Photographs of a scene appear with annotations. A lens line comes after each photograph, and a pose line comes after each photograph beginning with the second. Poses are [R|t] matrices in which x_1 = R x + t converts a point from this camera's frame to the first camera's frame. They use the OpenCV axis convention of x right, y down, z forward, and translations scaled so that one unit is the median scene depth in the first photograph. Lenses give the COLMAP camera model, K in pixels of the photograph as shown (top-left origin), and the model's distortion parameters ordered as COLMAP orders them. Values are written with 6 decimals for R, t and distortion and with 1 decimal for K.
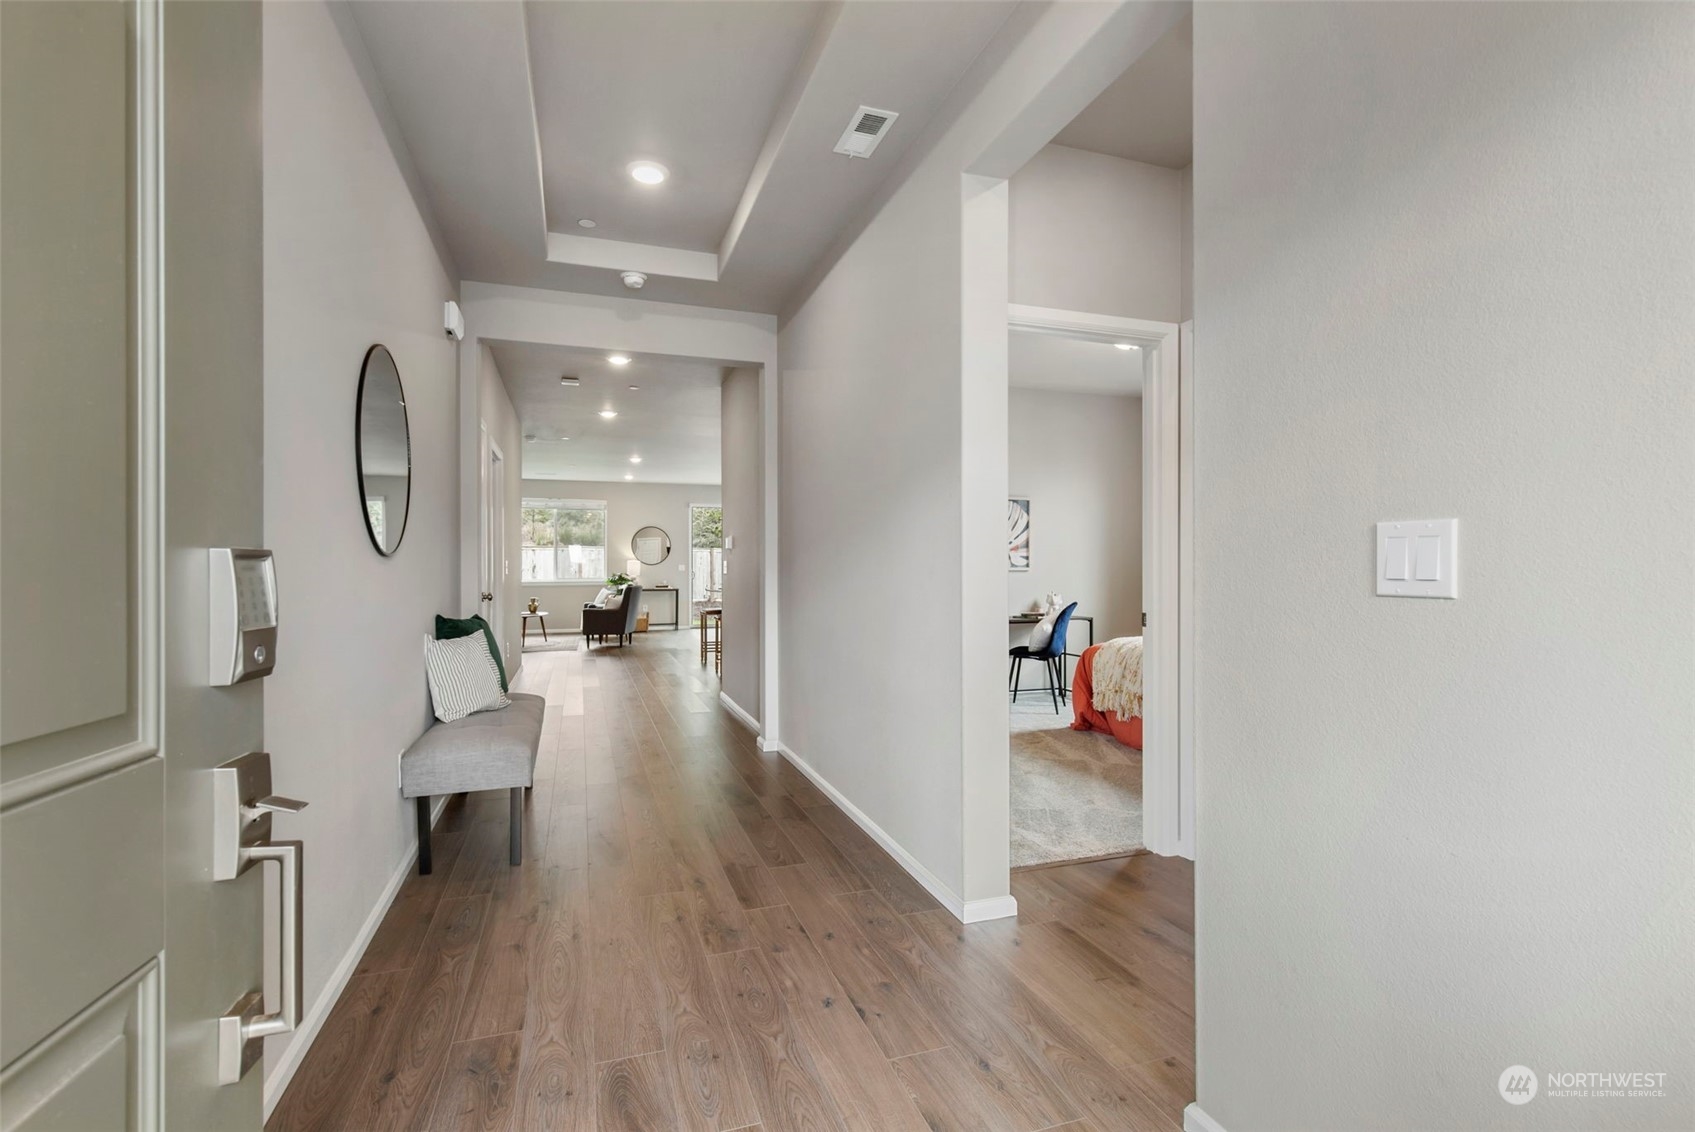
lens RADIAL K [[774.8, 0, 849.2], [0, 774.8, 564.8], [0, 0, 1]] dist [0.001199, 0.000001]
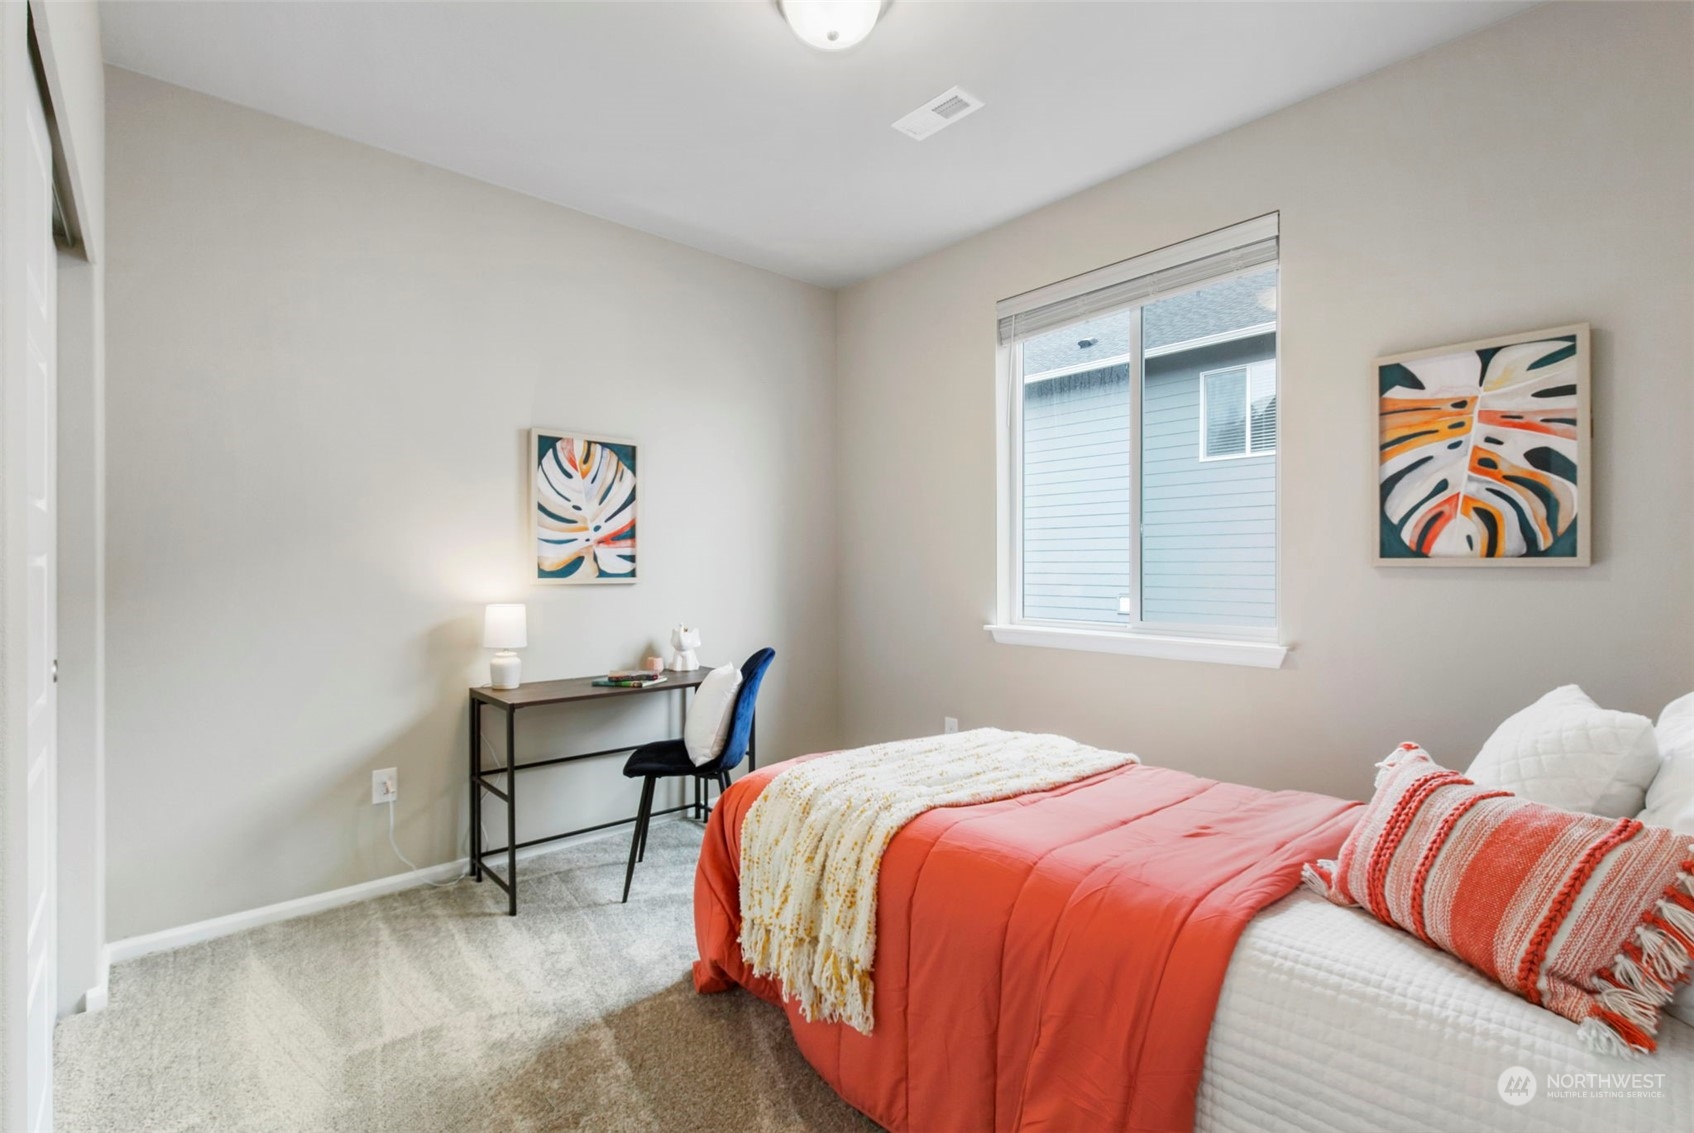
lens RADIAL K [[774.4, 0, 844.2], [0, 774.4, 562.8], [0, 0, 1]] dist [0.001199, 0.000001]
pose [[0.923579, -0.002642, 0.383398, 0.208756], [0.001677, 0.999995, 0.002850, -0.009621], [-0.383404, -0.001990, 0.923579, 0.608417]]
